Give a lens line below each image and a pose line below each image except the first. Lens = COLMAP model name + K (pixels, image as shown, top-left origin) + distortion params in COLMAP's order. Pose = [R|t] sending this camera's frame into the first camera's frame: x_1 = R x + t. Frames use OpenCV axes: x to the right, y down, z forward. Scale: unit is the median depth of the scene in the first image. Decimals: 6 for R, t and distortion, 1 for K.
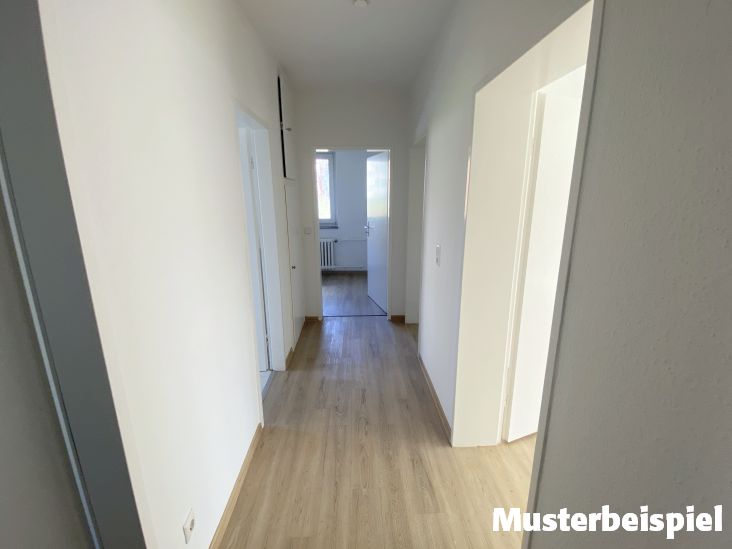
lens RADIAL K [[335.5, 0, 367.1], [0, 335.5, 276.4], [0, 0, 1]] dist [0.001835, -0.004166]
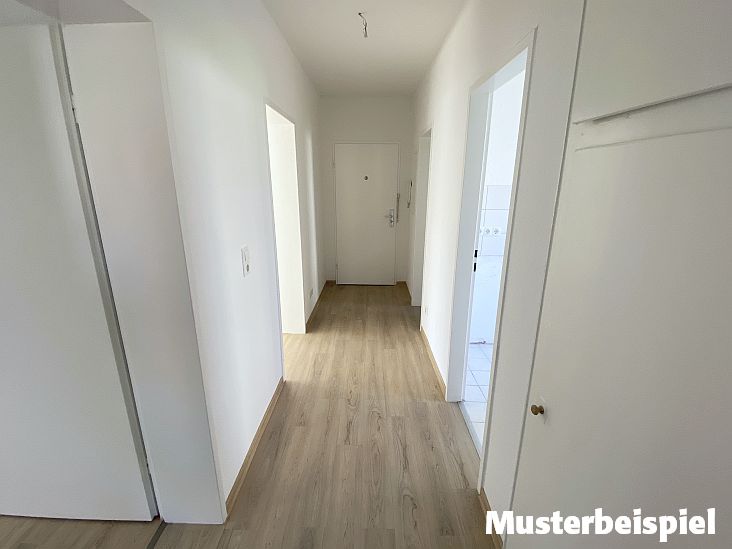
lens RADIAL K [[335.5, 0, 365.4], [0, 335.5, 272.7], [0, 0, 1]] dist [0.001835, -0.004166]
pose [[-0.998864, -0.015554, 0.045053, -0.105912], [0.008021, 0.876914, 0.480580, -0.473910], [-0.046982, 0.480395, -0.875793, 1.954362]]
